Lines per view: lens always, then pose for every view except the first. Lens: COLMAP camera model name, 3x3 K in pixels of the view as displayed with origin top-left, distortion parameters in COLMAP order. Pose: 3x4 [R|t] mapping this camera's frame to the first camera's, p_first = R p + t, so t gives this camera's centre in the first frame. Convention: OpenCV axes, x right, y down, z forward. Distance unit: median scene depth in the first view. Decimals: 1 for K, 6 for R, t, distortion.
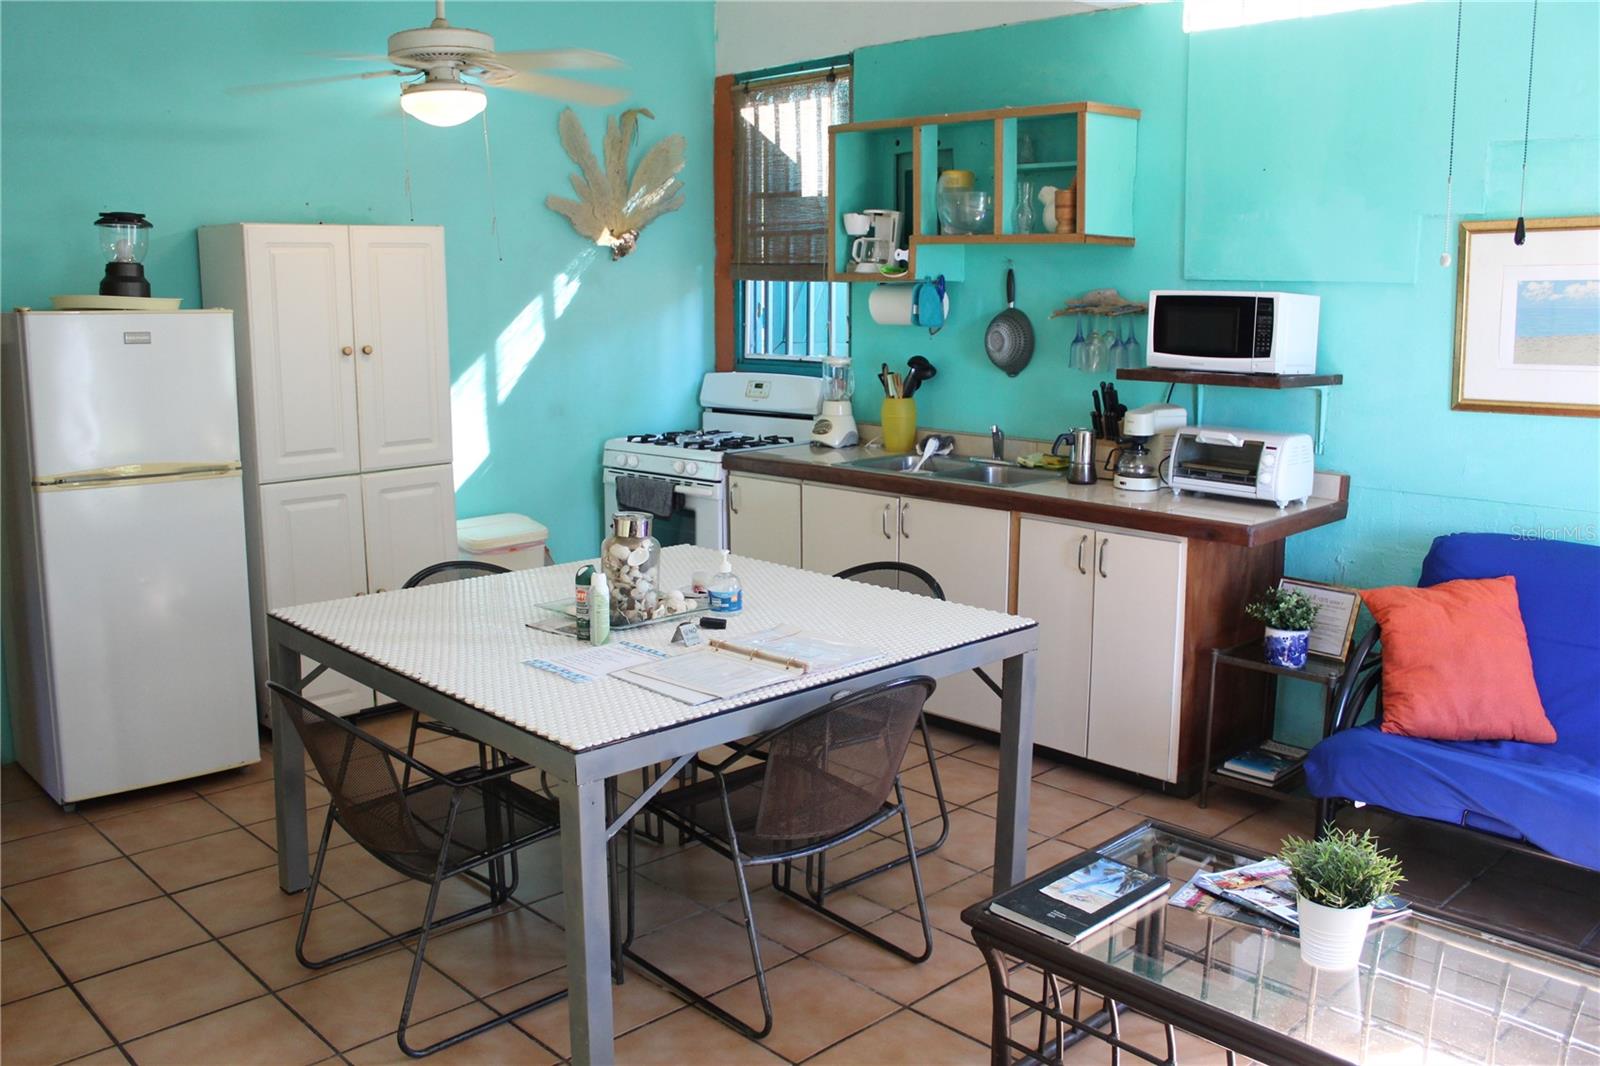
lens RADIAL K [[1354.7, 0, 829.3], [0, 1354.7, 495.0], [0, 0, 1]] dist [-0.181119, 0.176029]
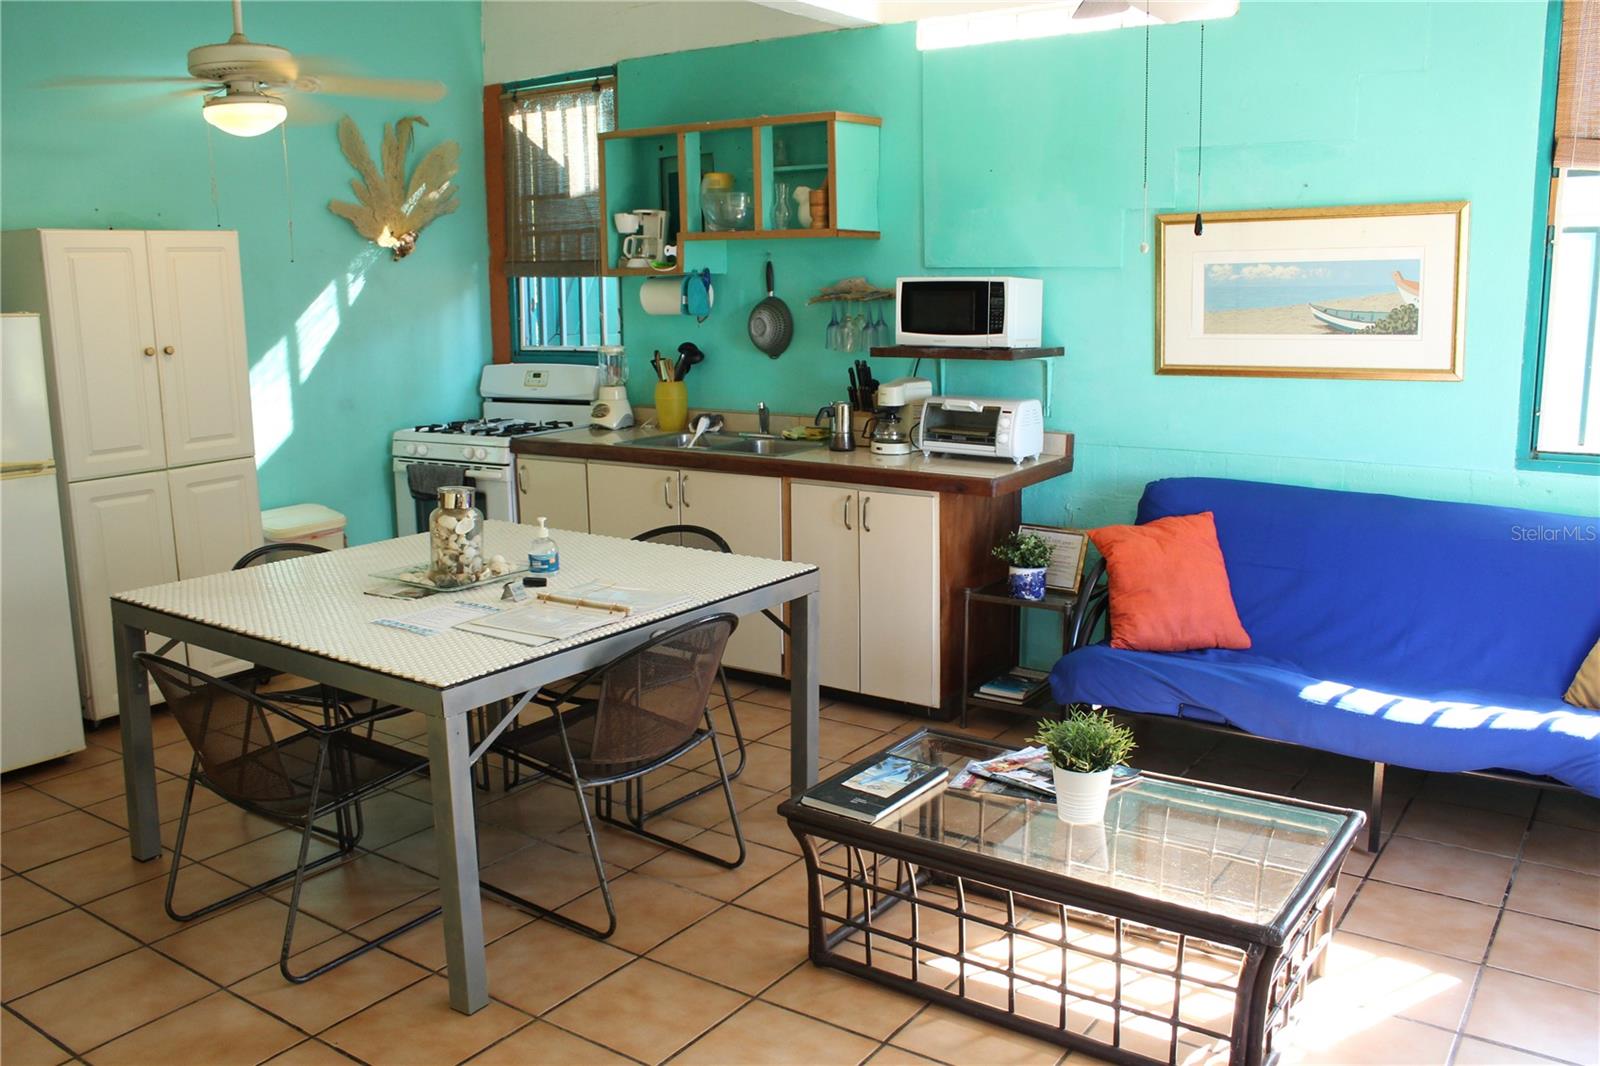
lens RADIAL K [[1354.7, 0, 829.3], [0, 1354.7, 495.0], [0, 0, 1]] dist [-0.181119, 0.176029]
pose [[0.979307, -0.044743, 0.197373, -0.053021], [0.043924, 0.998998, 0.008526, 0.020120], [-0.197556, 0.000320, 0.980291, -0.117610]]
